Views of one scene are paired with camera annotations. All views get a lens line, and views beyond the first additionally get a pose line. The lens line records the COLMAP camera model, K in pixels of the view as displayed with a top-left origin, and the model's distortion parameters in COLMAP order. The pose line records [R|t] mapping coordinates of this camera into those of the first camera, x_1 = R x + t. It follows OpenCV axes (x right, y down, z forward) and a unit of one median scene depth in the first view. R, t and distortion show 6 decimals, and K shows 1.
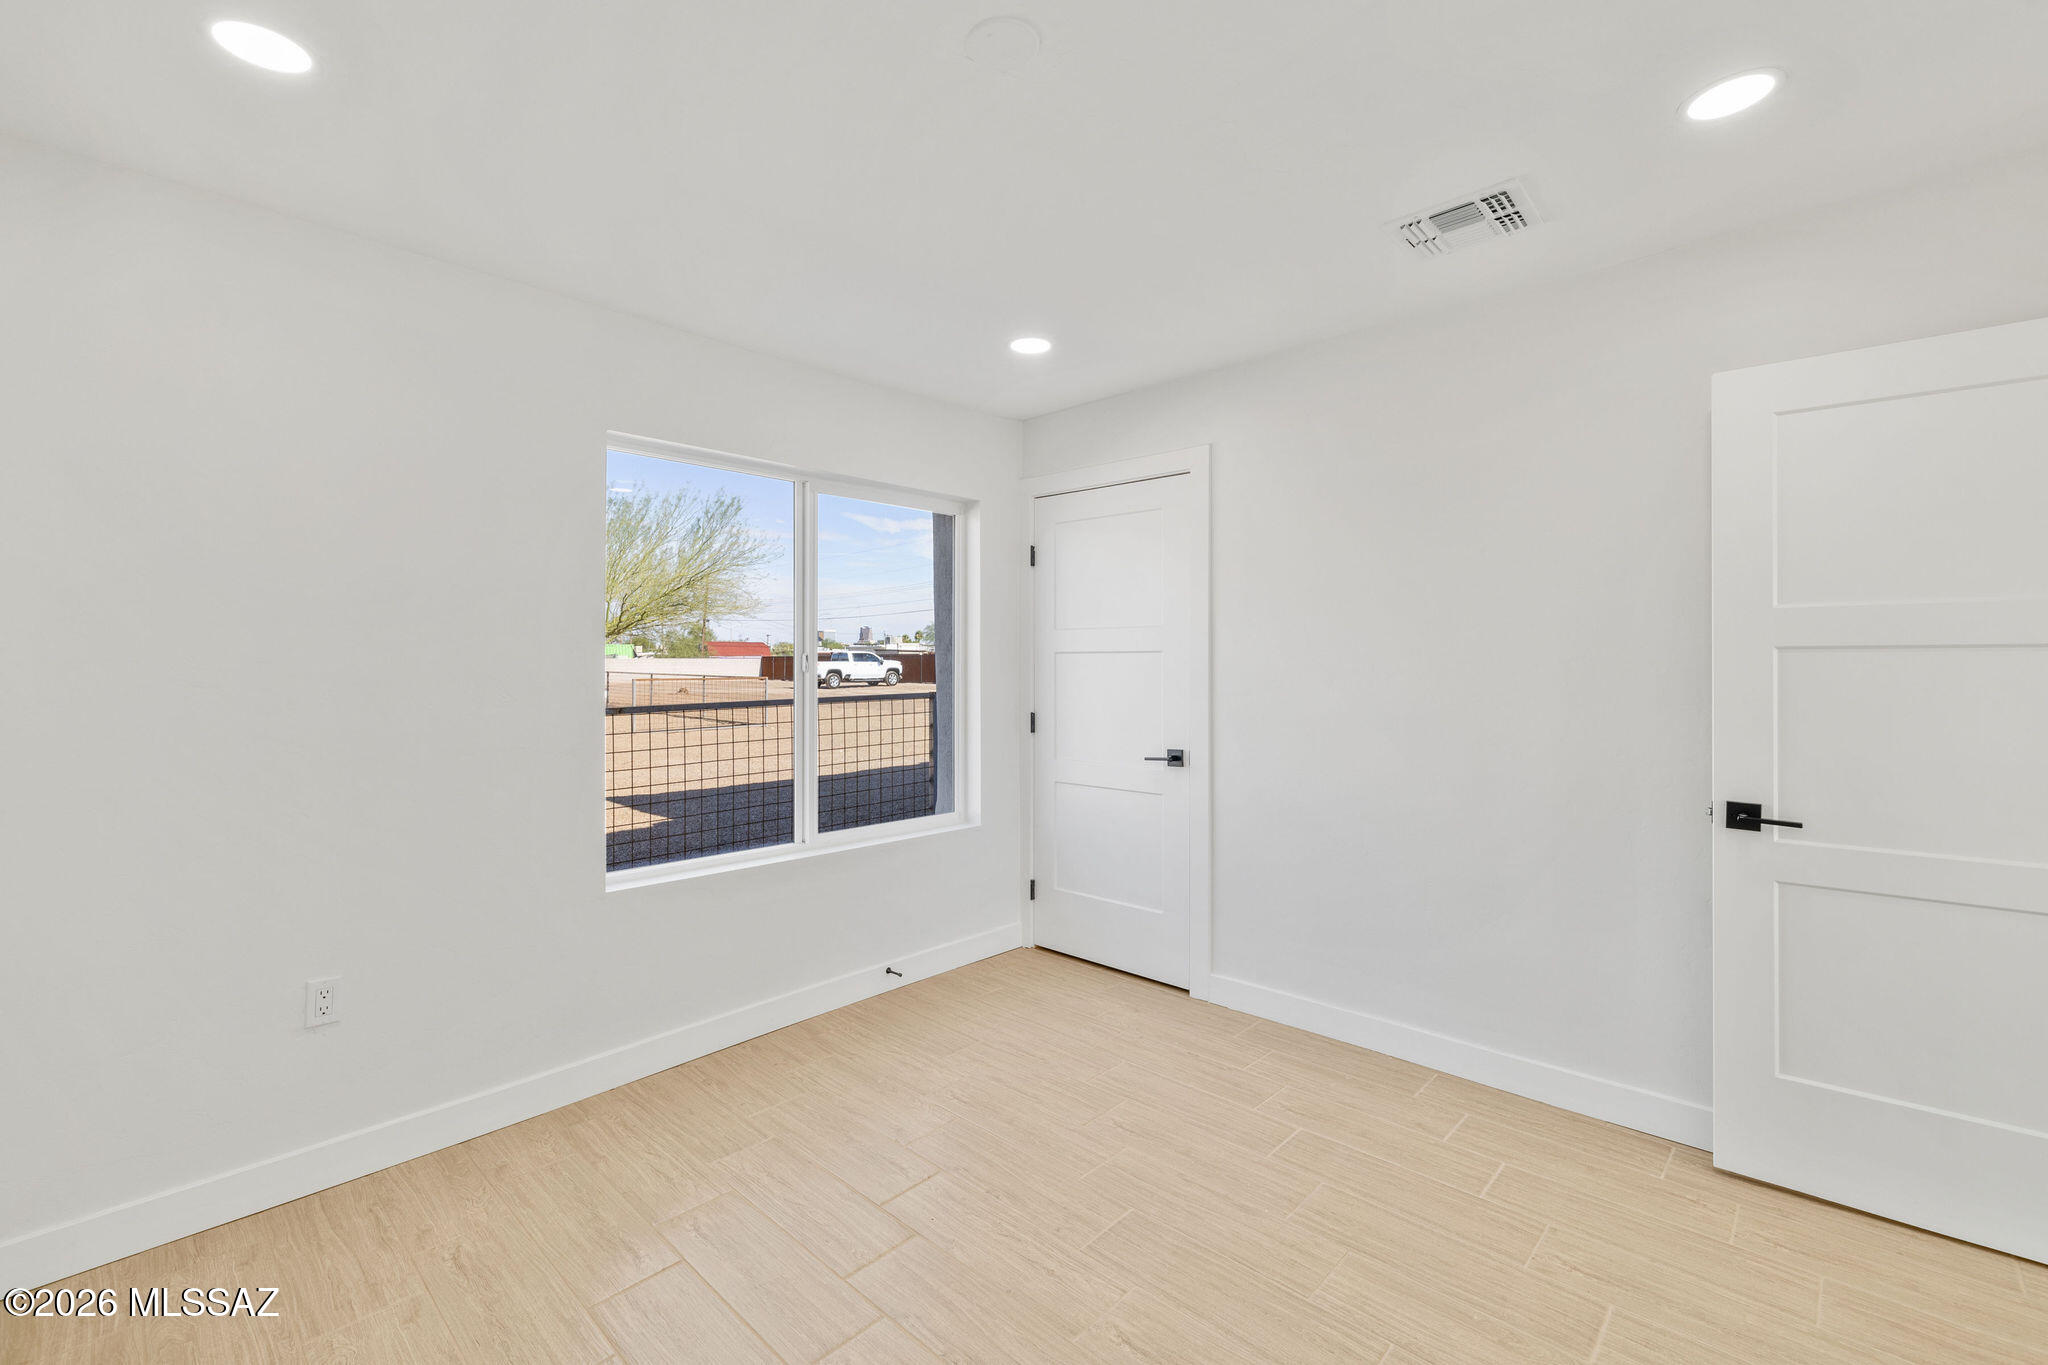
lens RADIAL K [[866.3, 0, 1031.5], [0, 866.3, 681.6], [0, 0, 1]] dist [0.001365, 0.000145]
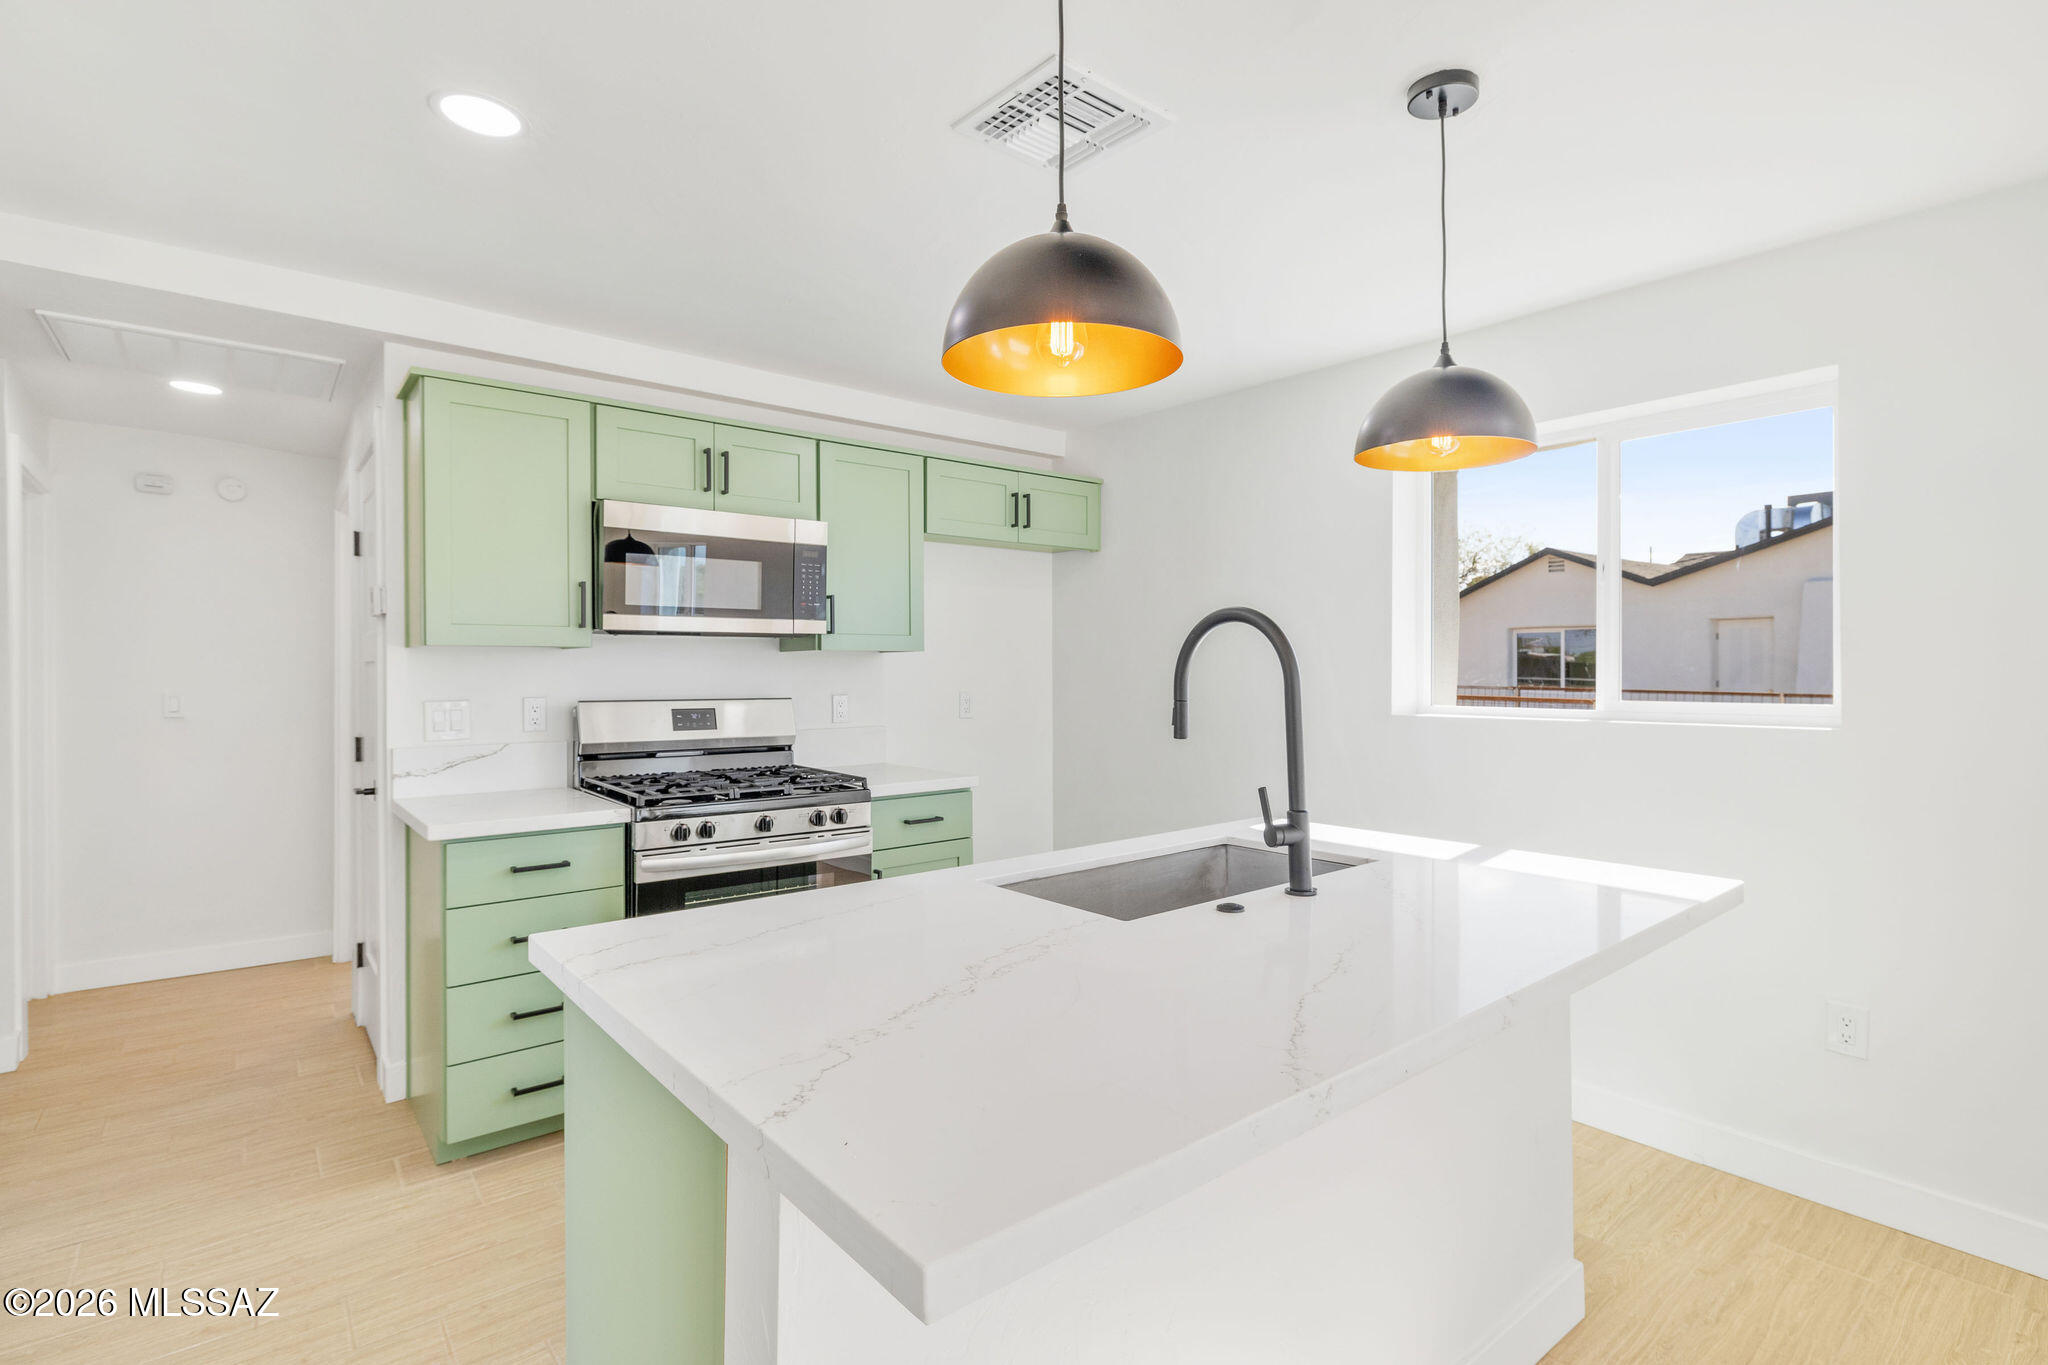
lens RADIAL K [[996.9, 0, 1032.5], [0, 996.9, 680.6], [0, 0, 1]] dist [0.002191, 0.000794]
pose [[0.110658, -0.018611, 0.993684, -1.950462], [-0.005889, 0.999795, 0.019381, -0.022024], [-0.993841, -0.007996, 0.110526, 1.704254]]
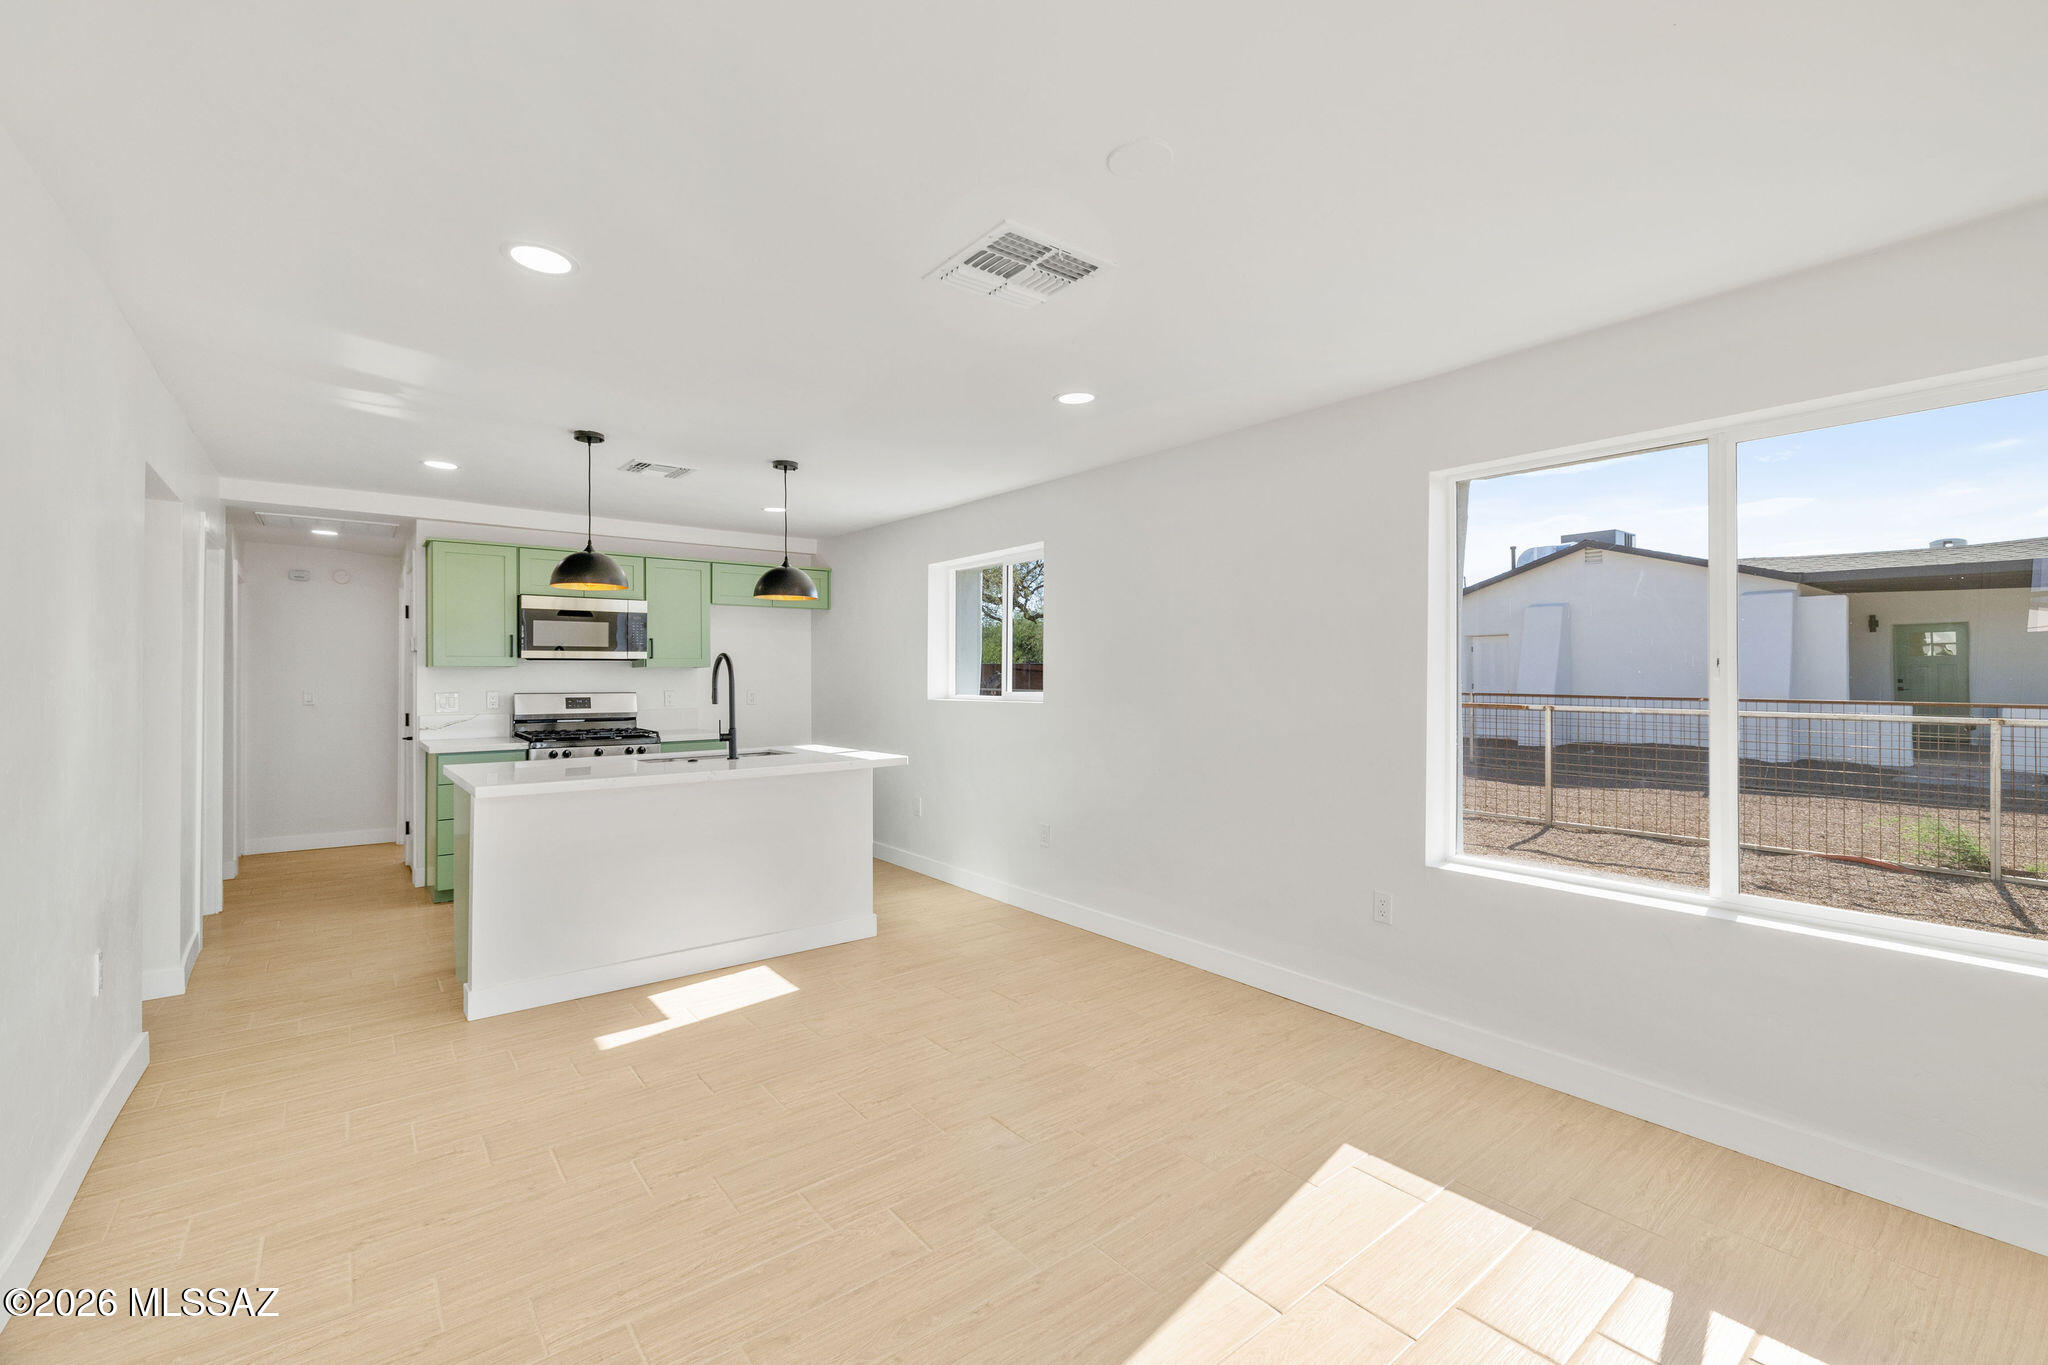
lens RADIAL K [[866.3, 0, 1022.0], [0, 866.3, 672.1], [0, 0, 1]] dist [0.001365, 0.000145]
pose [[0.128014, -0.001268, 0.991771, -2.191506], [-0.001466, 0.999998, 0.001468, -0.023521], [-0.991771, -0.001642, 0.128012, 1.455746]]
